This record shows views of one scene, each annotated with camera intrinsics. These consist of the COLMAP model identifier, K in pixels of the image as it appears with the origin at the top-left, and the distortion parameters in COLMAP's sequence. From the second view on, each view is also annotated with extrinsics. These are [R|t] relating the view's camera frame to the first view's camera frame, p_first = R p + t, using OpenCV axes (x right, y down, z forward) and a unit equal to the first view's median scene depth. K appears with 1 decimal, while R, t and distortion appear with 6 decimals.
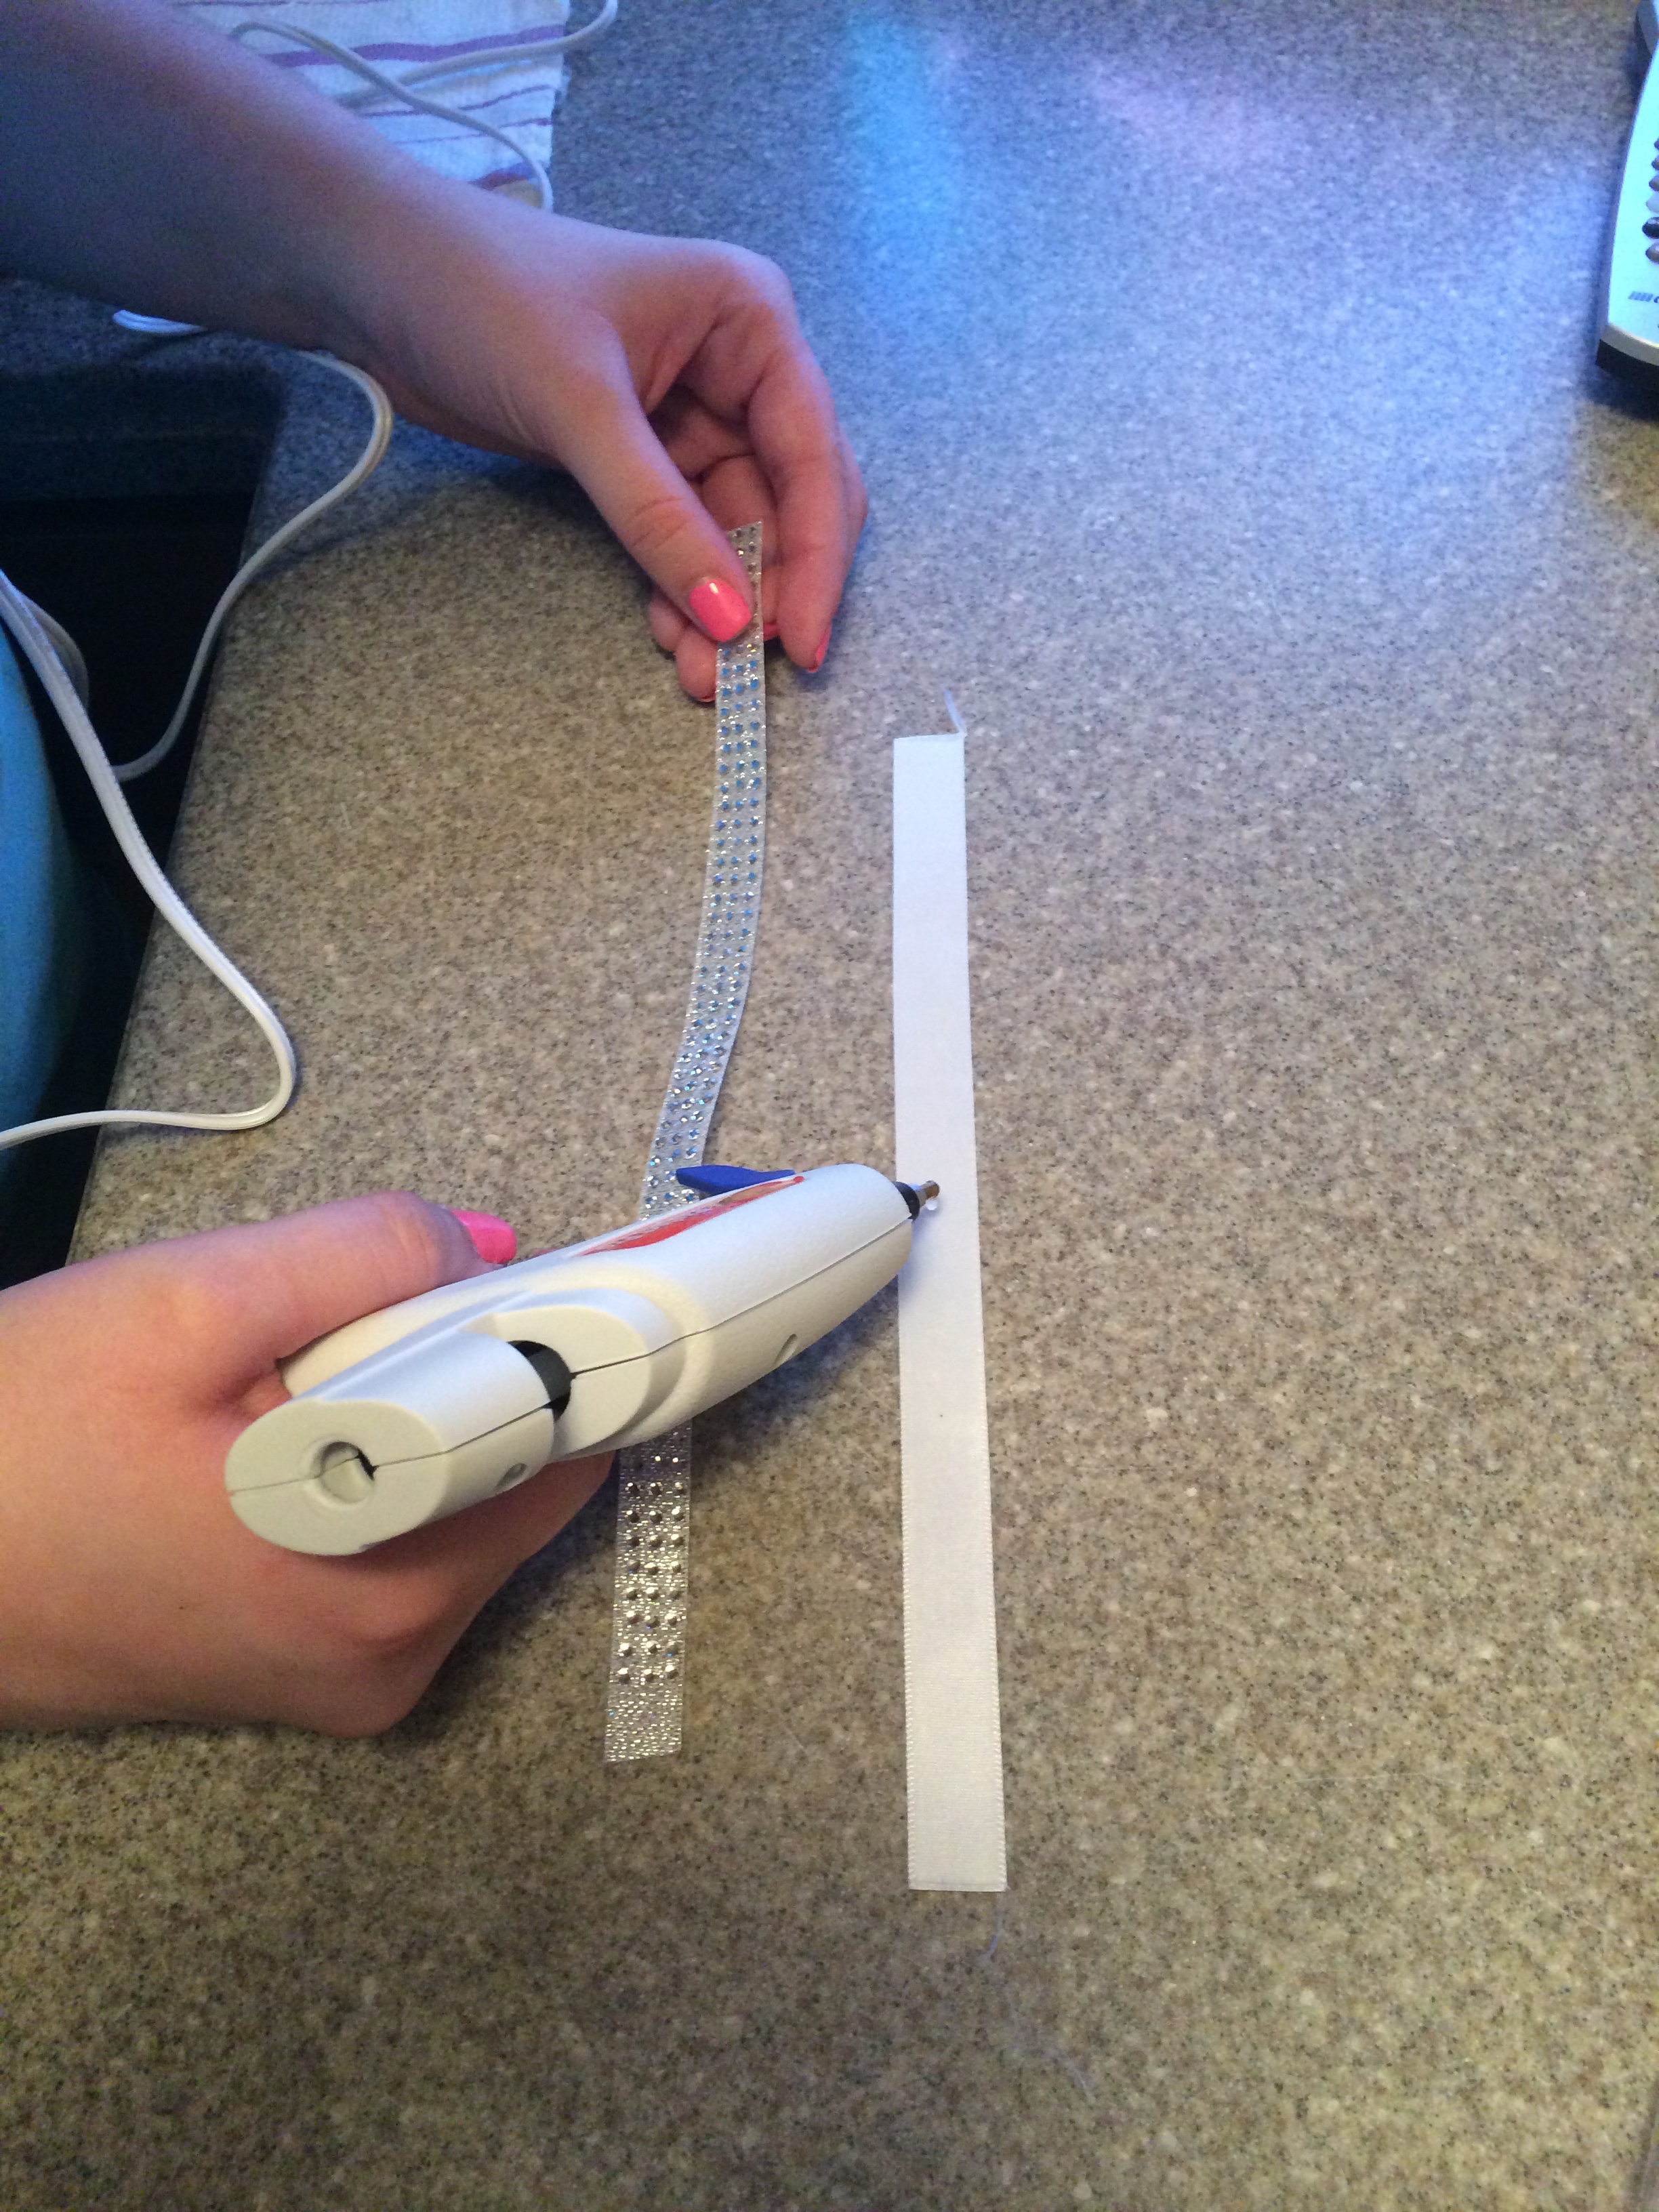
lens RADIAL K [[1844.9, 0, 838.1], [0, 1844.9, 1118.8], [0, 0, 1]] dist [0.070459, -0.115501]
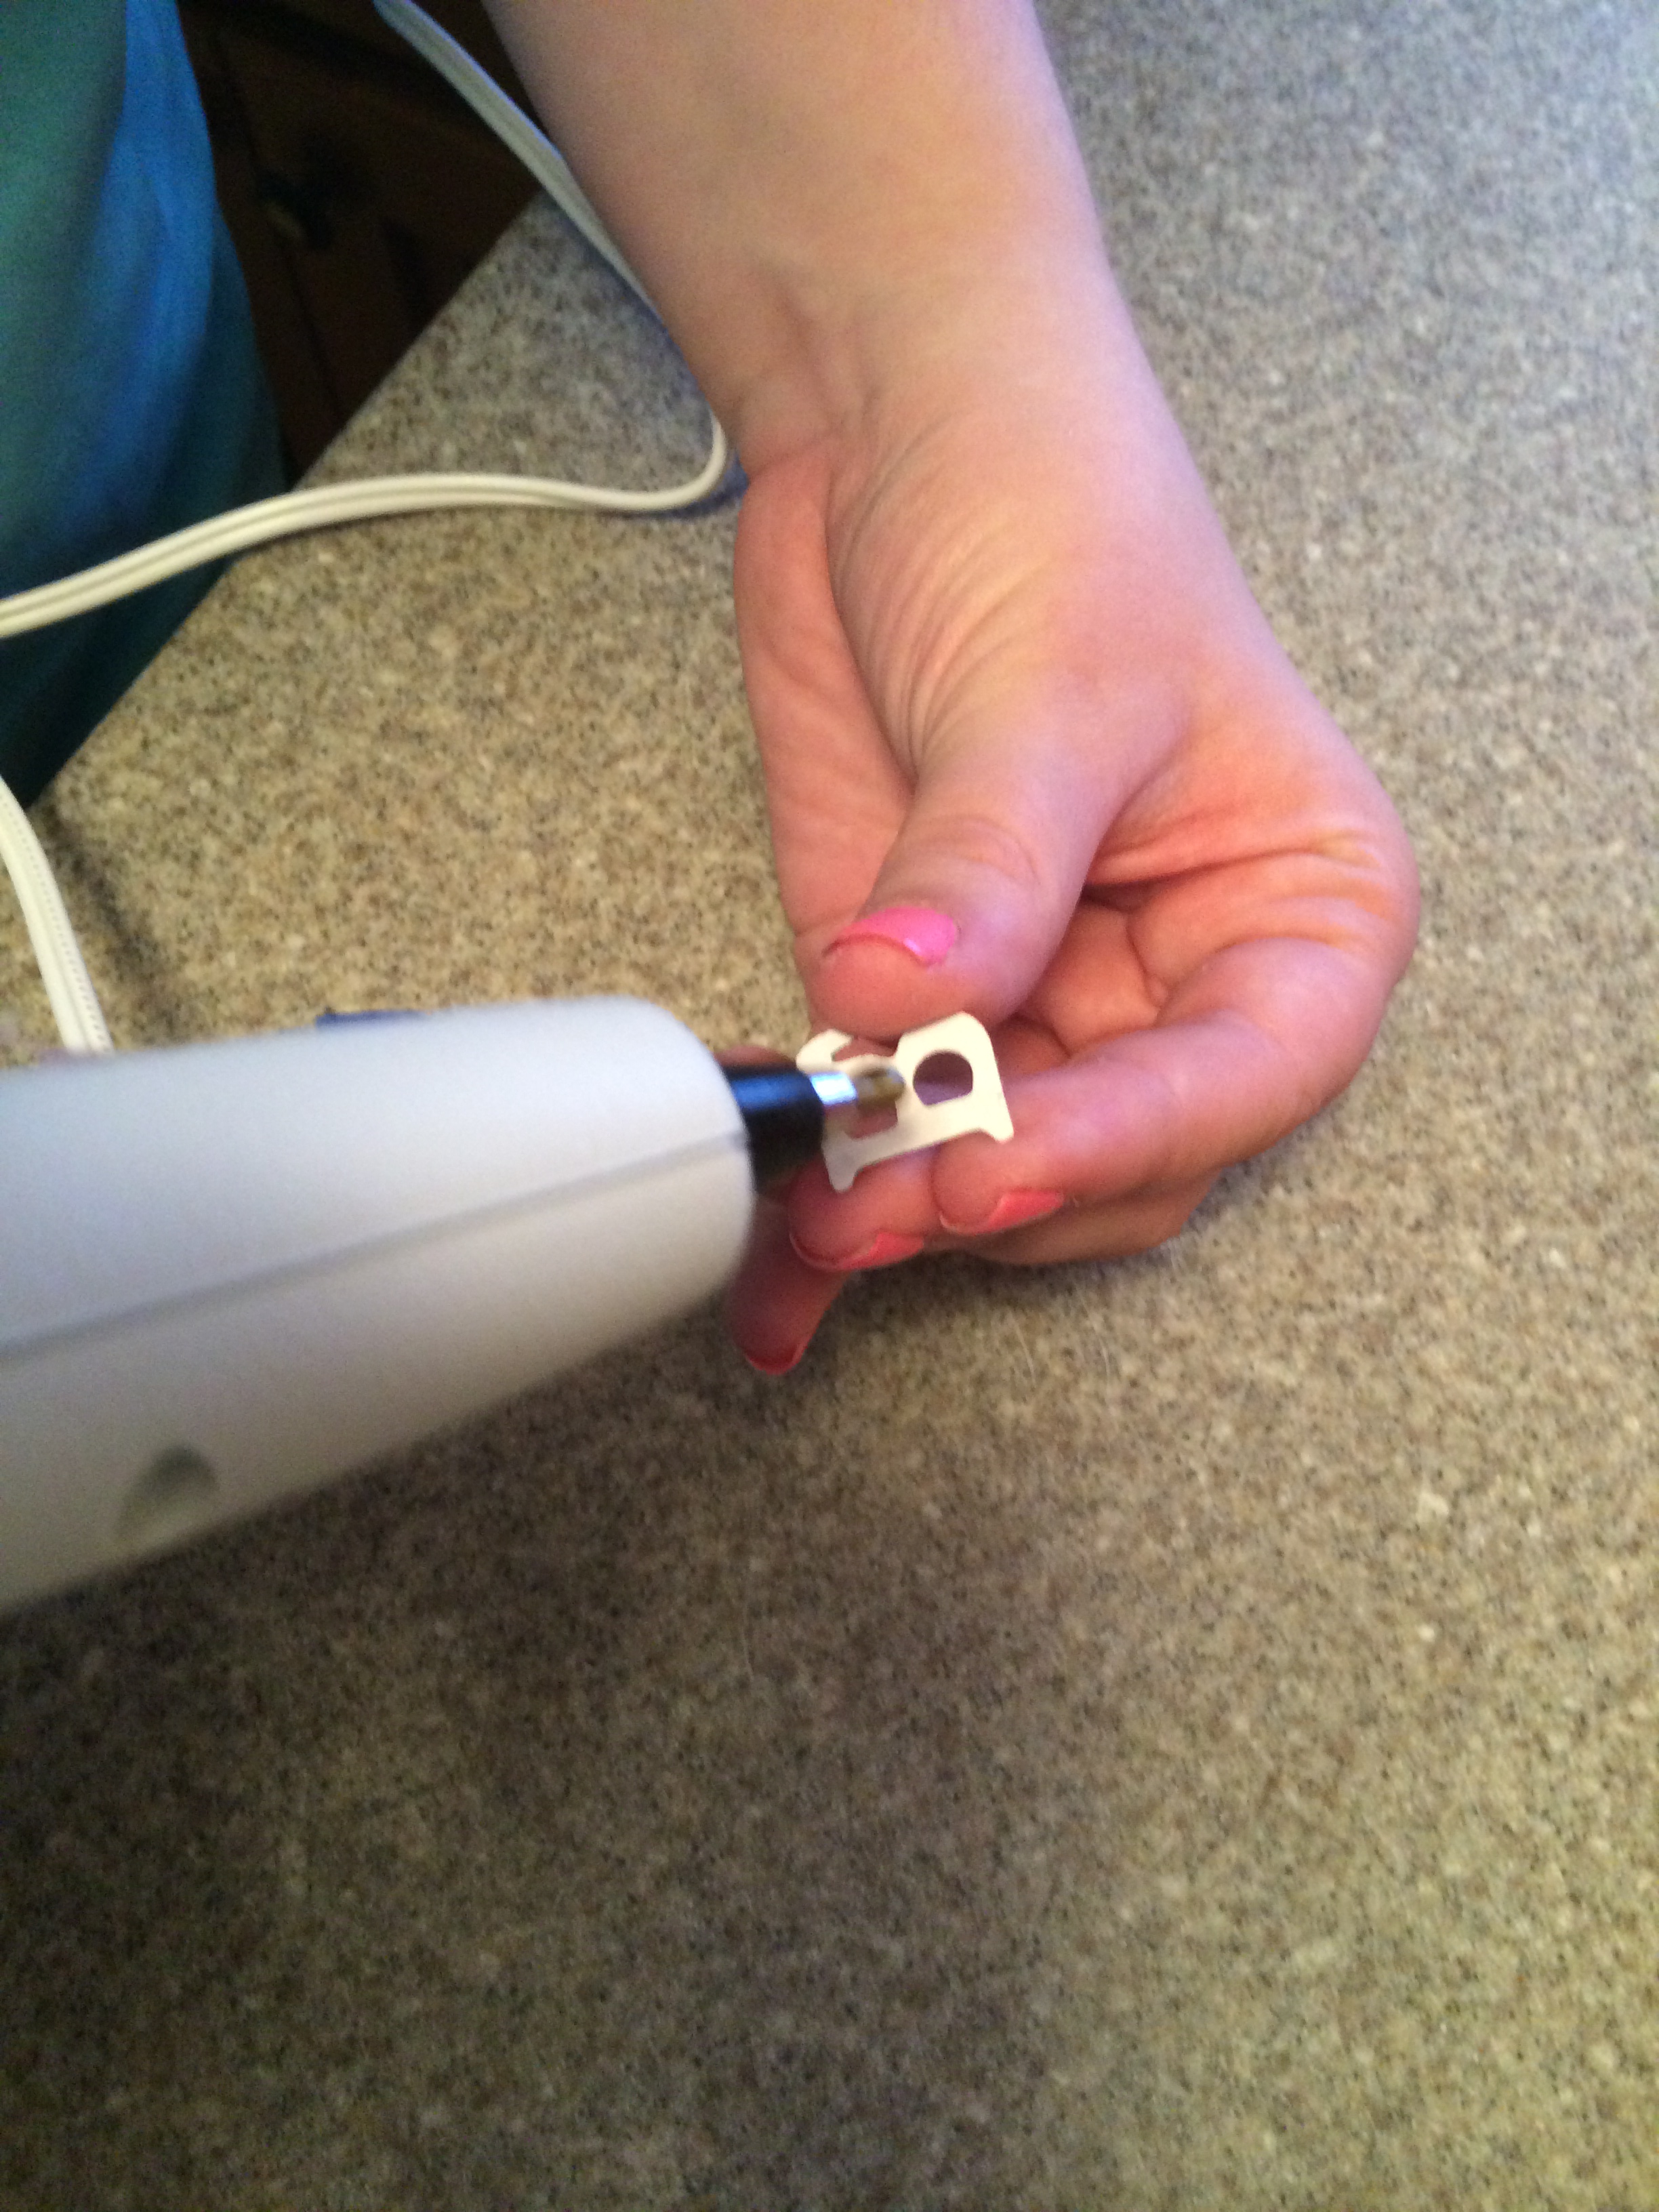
lens RADIAL K [[1844.9, 0, 835.3], [0, 1844.9, 1120.7], [0, 0, 1]] dist [0.070459, -0.115501]
pose [[0.876886, 0.470458, -0.098693, -0.019100], [-0.445590, 0.872547, 0.200278, -0.001293], [0.180337, -0.131645, 0.974756, 0.328495]]
